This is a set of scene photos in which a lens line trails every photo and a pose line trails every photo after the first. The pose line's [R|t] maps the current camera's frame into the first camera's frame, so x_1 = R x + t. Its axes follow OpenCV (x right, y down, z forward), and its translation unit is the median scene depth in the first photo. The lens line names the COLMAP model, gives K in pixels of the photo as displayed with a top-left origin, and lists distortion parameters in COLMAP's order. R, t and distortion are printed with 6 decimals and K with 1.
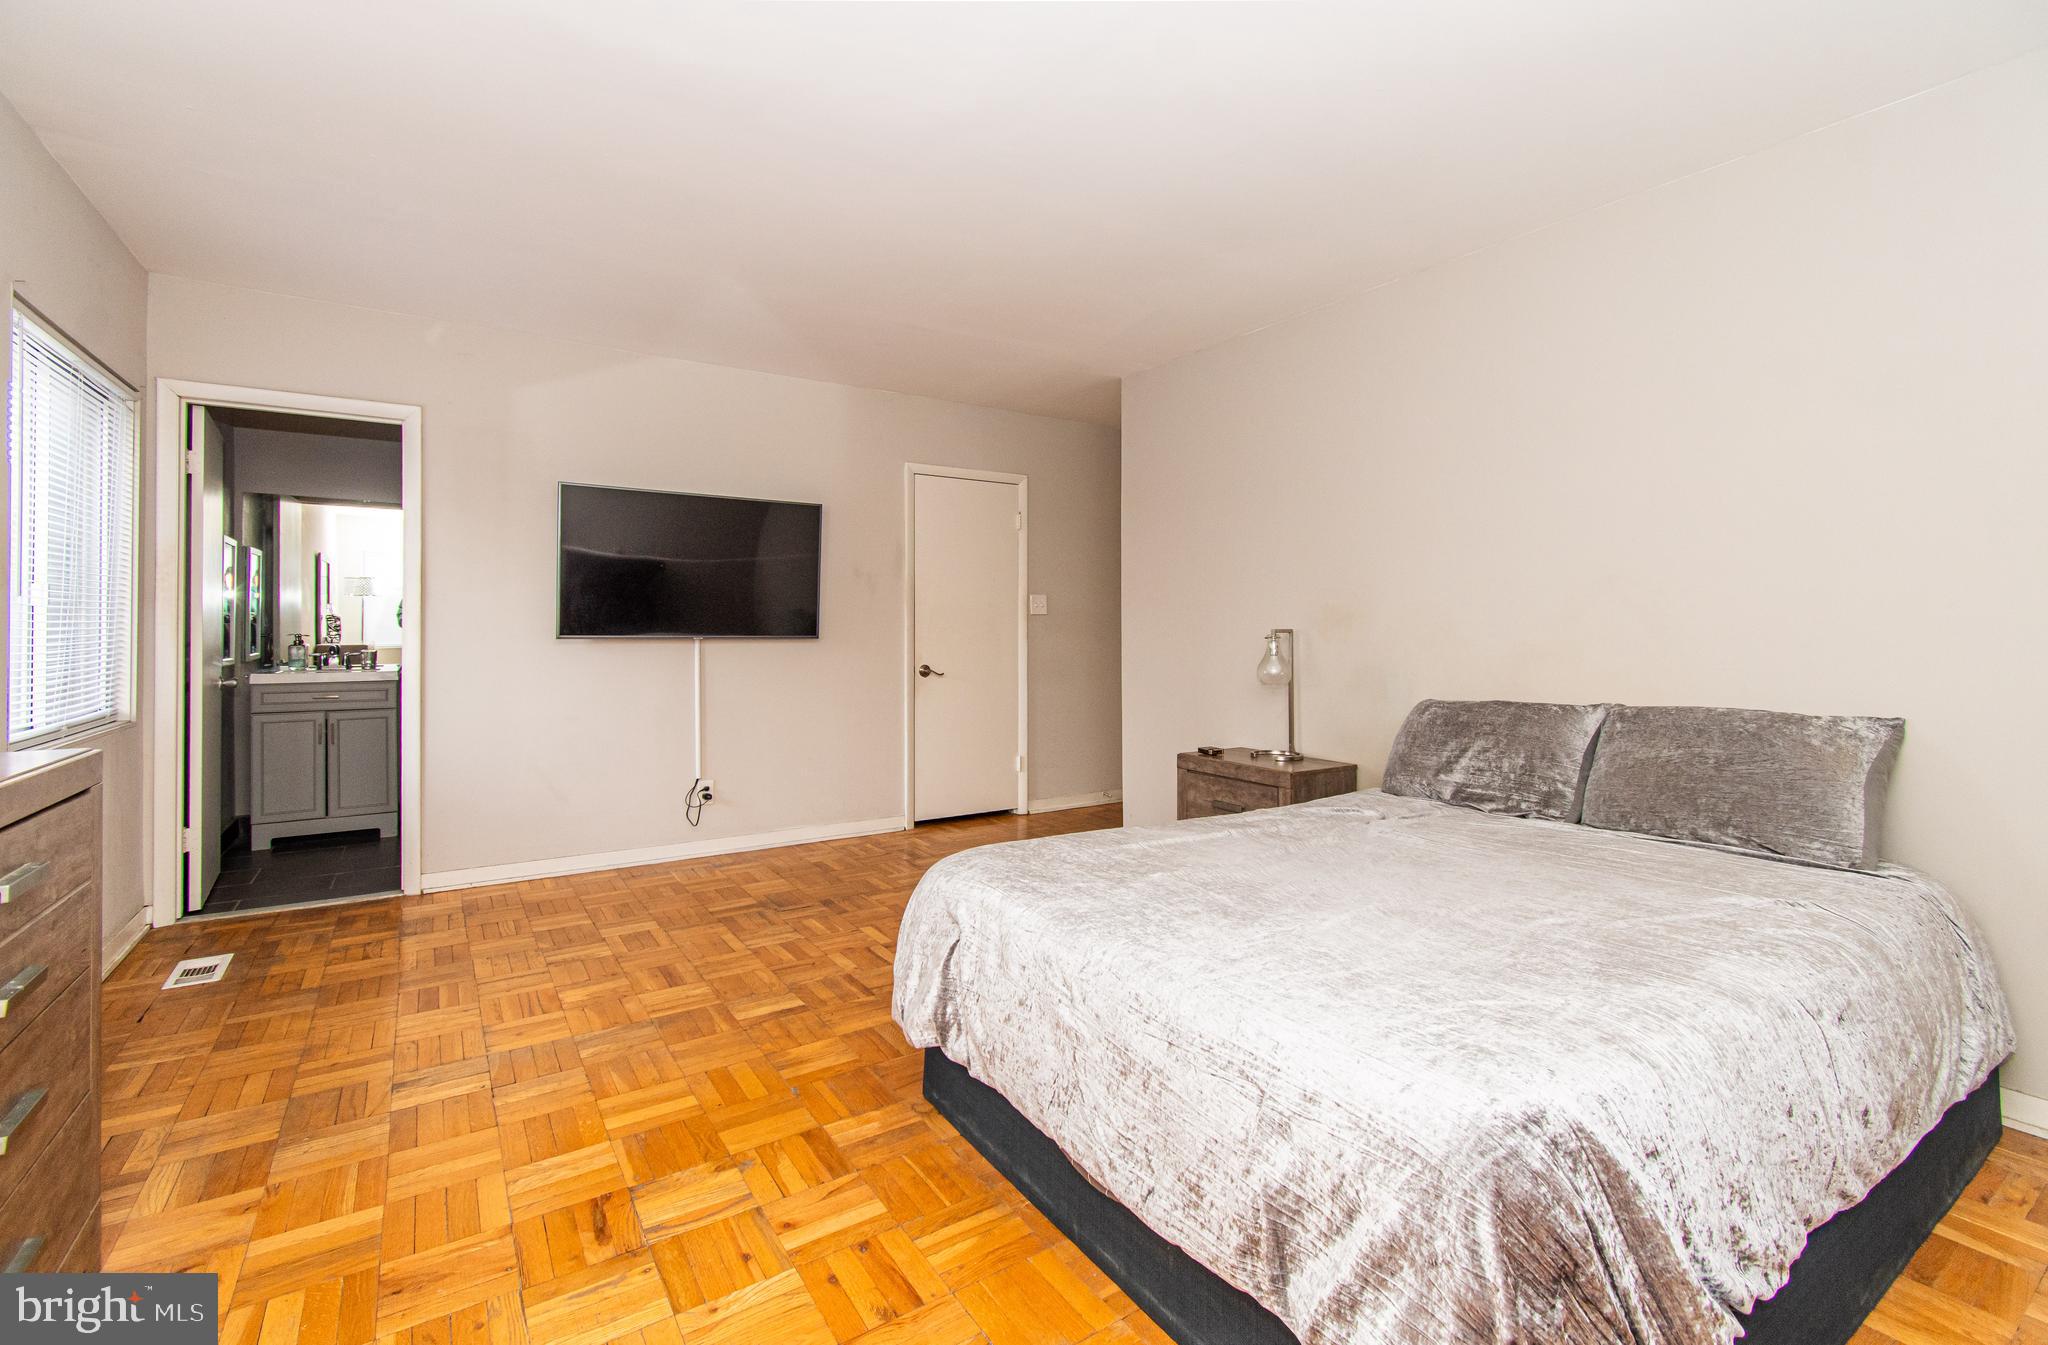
lens RADIAL K [[898.2, 0, 1027.9], [0, 898.2, 637.2], [0, 0, 1]] dist [-0.000042, -0.000220]
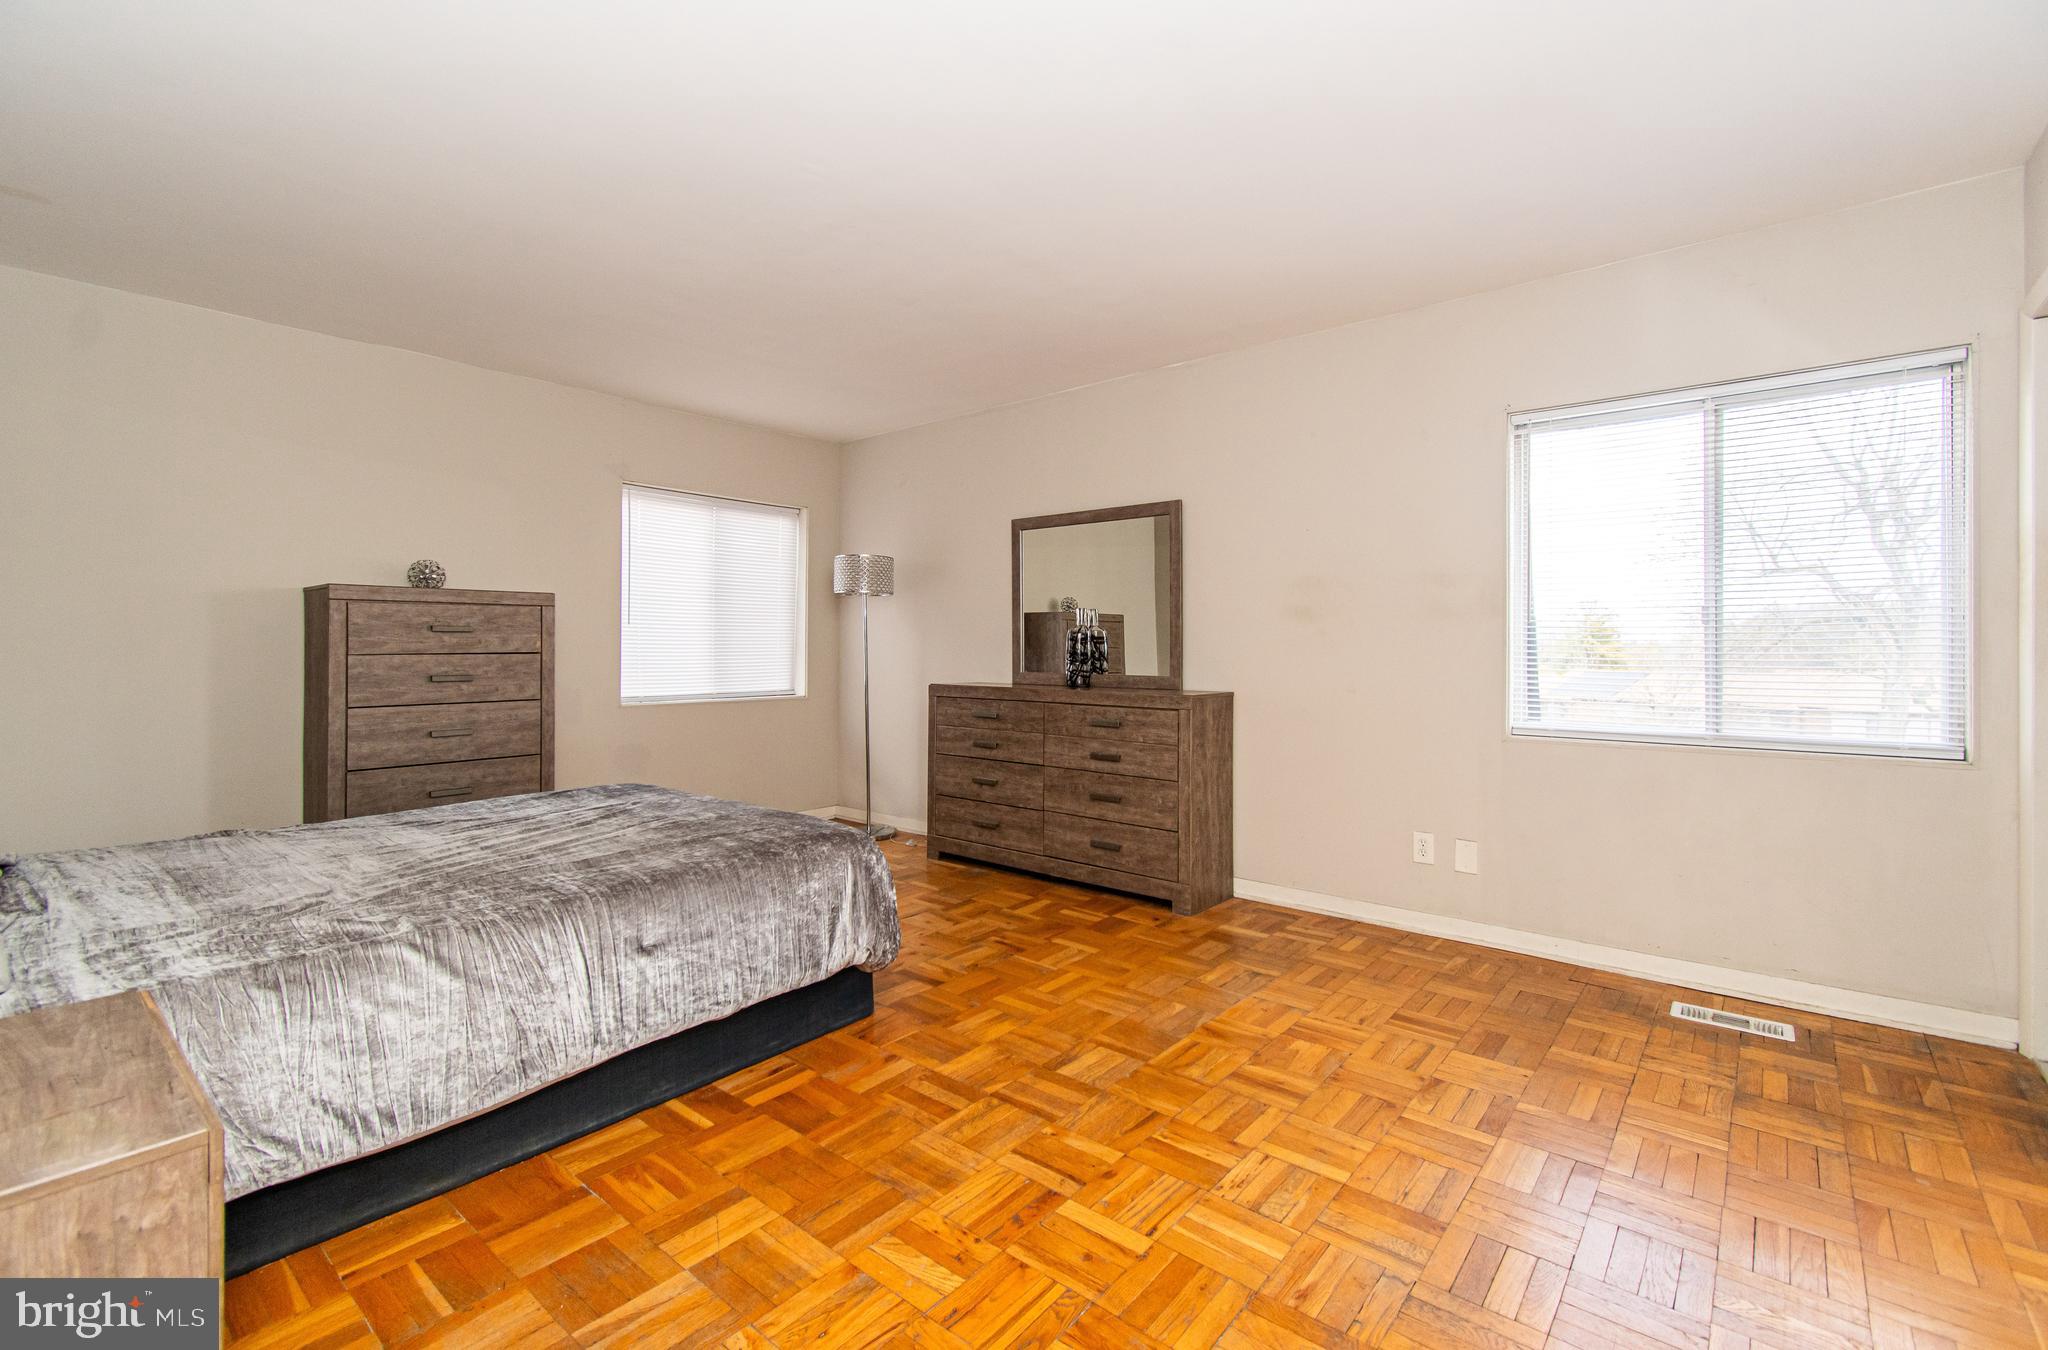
lens RADIAL K [[898.2, 0, 1027.9], [0, 898.2, 639.7], [0, 0, 1]] dist [-0.000042, -0.000220]
pose [[-0.957853, -0.009919, -0.287086, 0.037777], [-0.011858, 0.999917, 0.005016, -0.019143], [0.287013, 0.008209, -0.957892, 2.012109]]
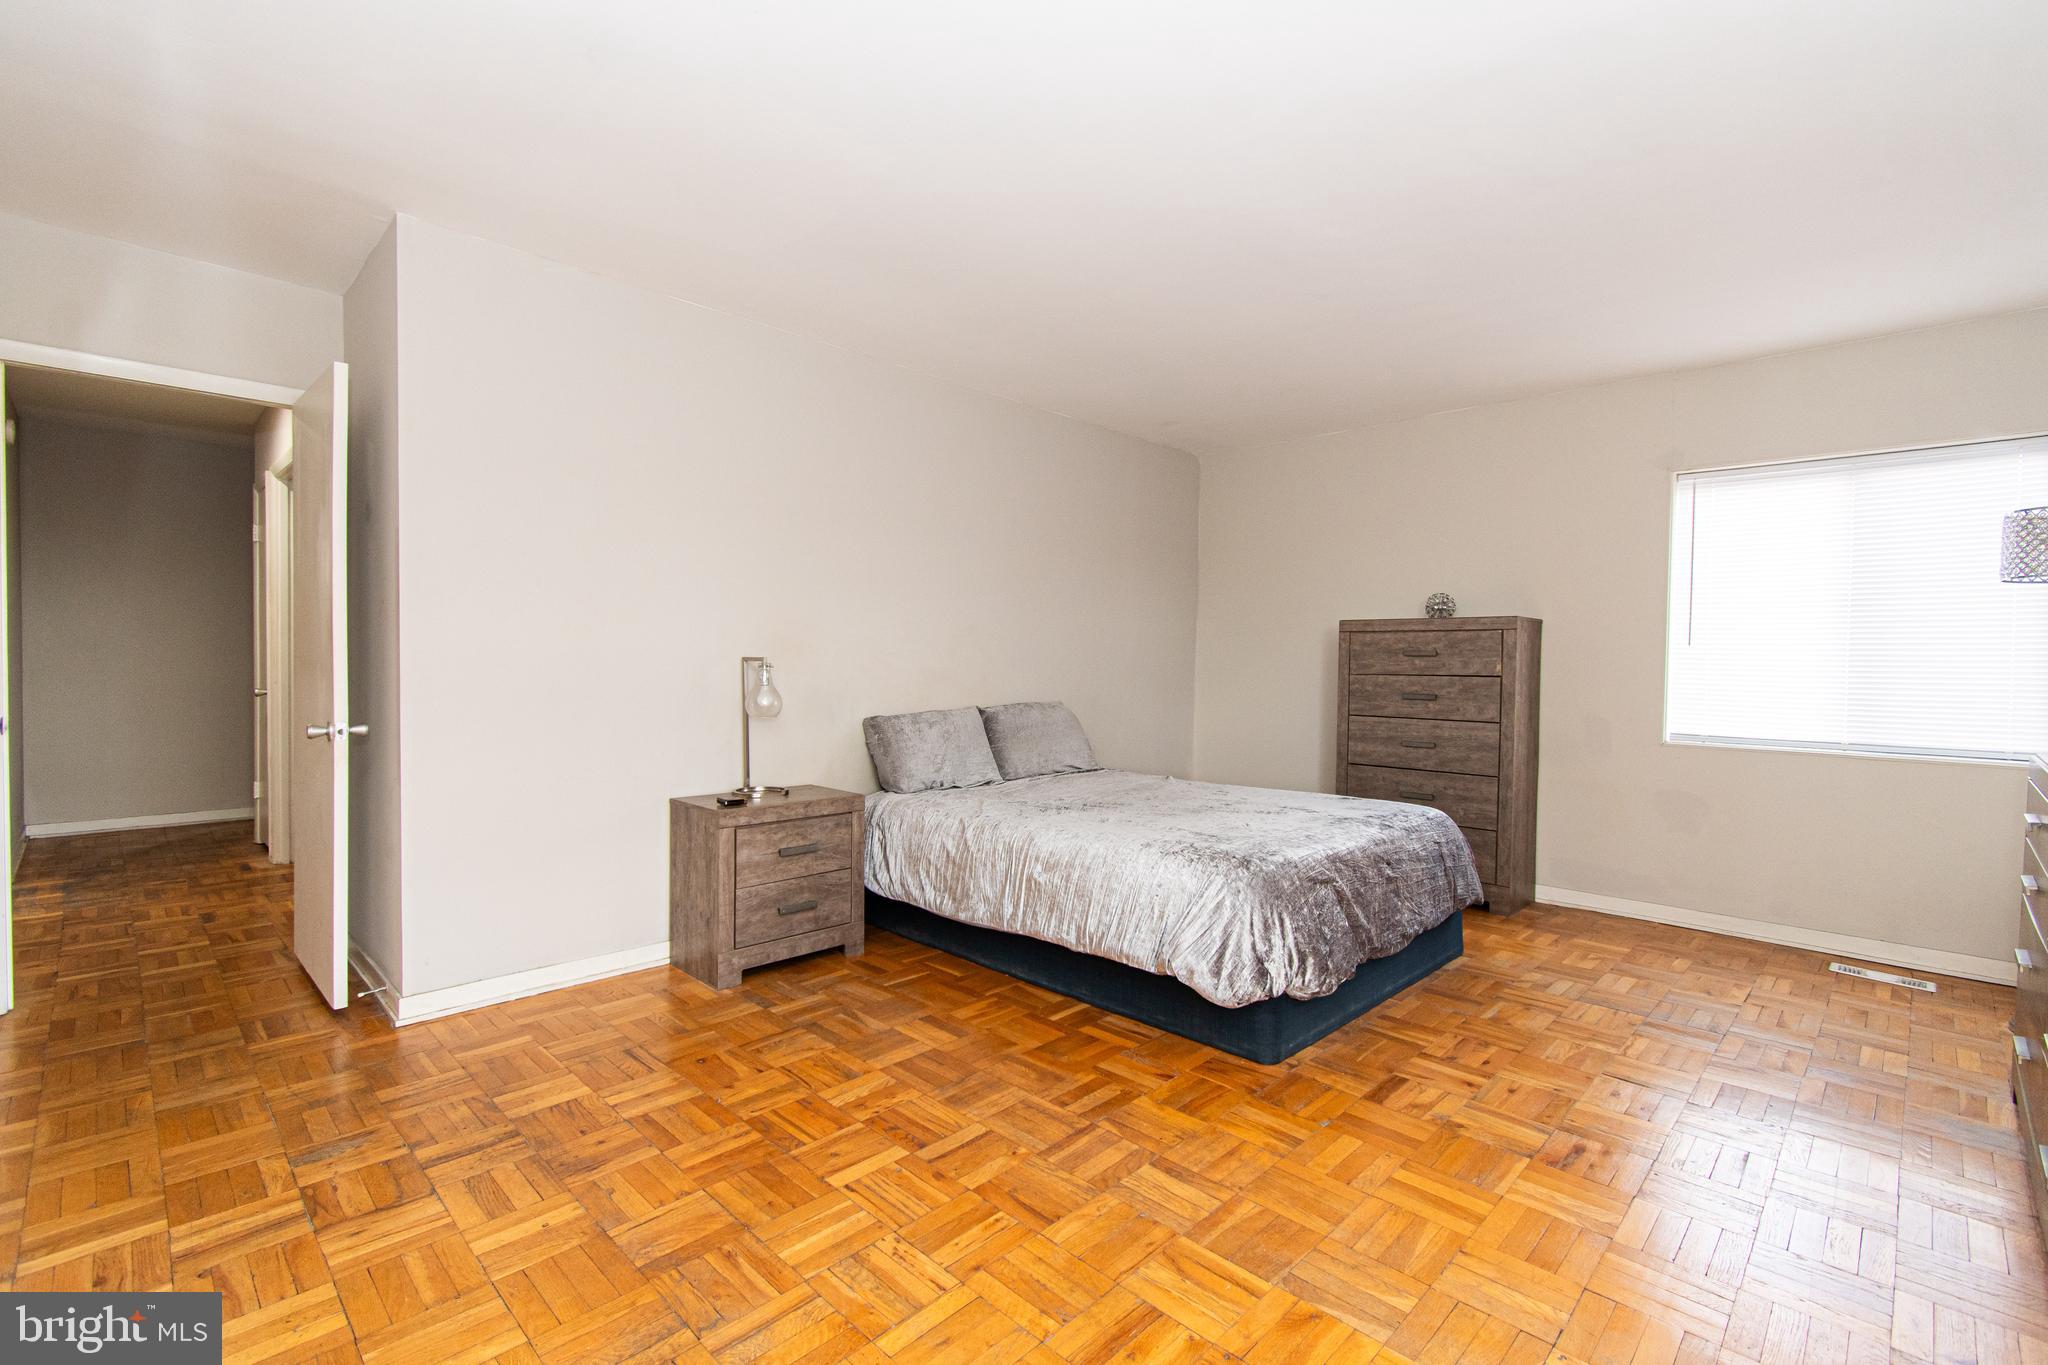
lens RADIAL K [[919.7, 0, 1017.8], [0, 919.7, 680.0], [0, 0, 1]] dist [0.003475, 0.000089]
pose [[-0.197102, -0.032902, 0.979831, -1.068671], [-0.000526, 0.999440, 0.033455, -0.026141], [-0.980383, 0.006079, -0.197009, 1.381345]]
